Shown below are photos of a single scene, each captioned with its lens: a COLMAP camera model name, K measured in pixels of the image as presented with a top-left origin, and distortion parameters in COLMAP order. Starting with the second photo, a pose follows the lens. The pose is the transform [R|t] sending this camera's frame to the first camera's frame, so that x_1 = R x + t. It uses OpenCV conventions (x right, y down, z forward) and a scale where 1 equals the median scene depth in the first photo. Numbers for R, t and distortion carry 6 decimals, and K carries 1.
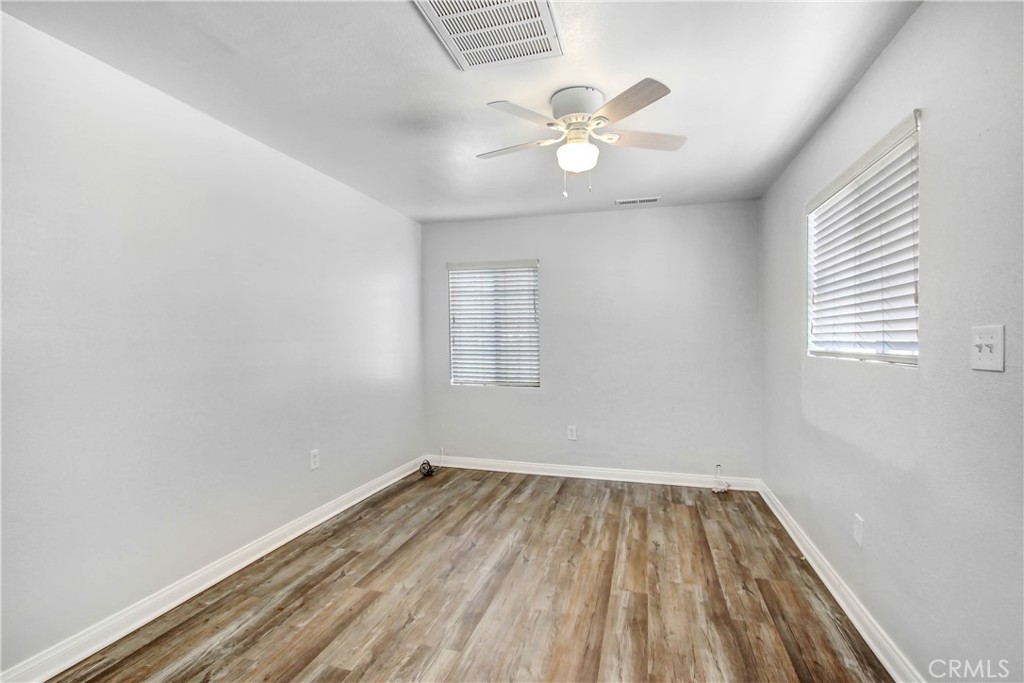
lens RADIAL K [[484.6, 0, 512.0], [0, 484.6, 341.5], [0, 0, 1]] dist [-0.001052, -0.000257]
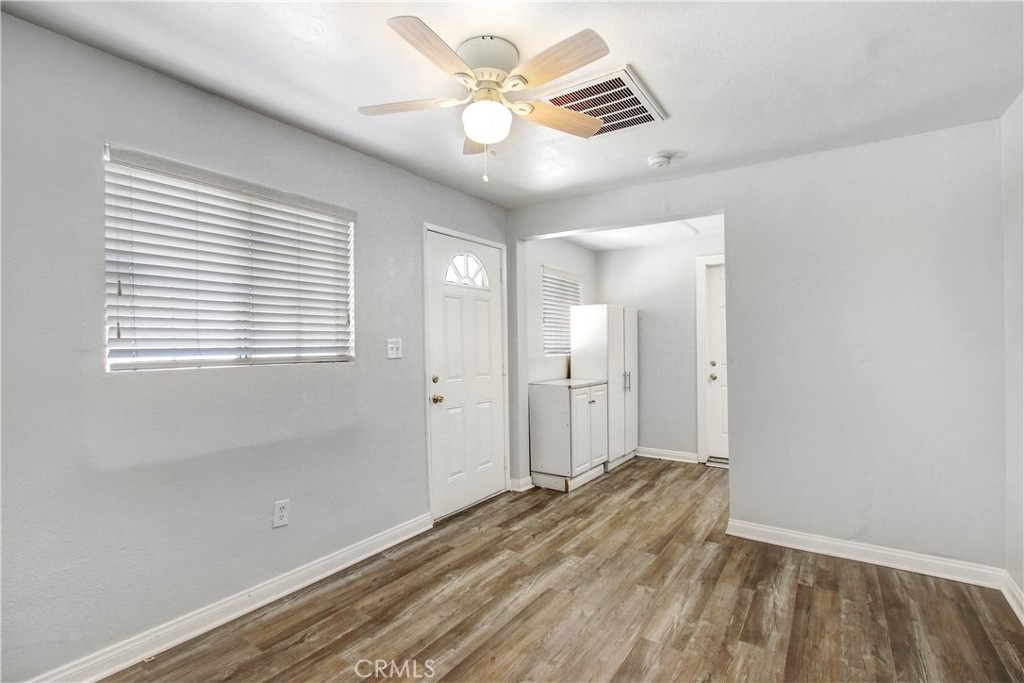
lens RADIAL K [[484.6, 0, 512.0], [0, 484.6, 341.5], [0, 0, 1]] dist [-0.001052, -0.000257]
pose [[-0.952180, 0.001421, 0.305535, -0.151166], [0.003320, 0.999978, 0.005695, -0.022002], [-0.305521, 0.006437, -0.952164, 1.951001]]
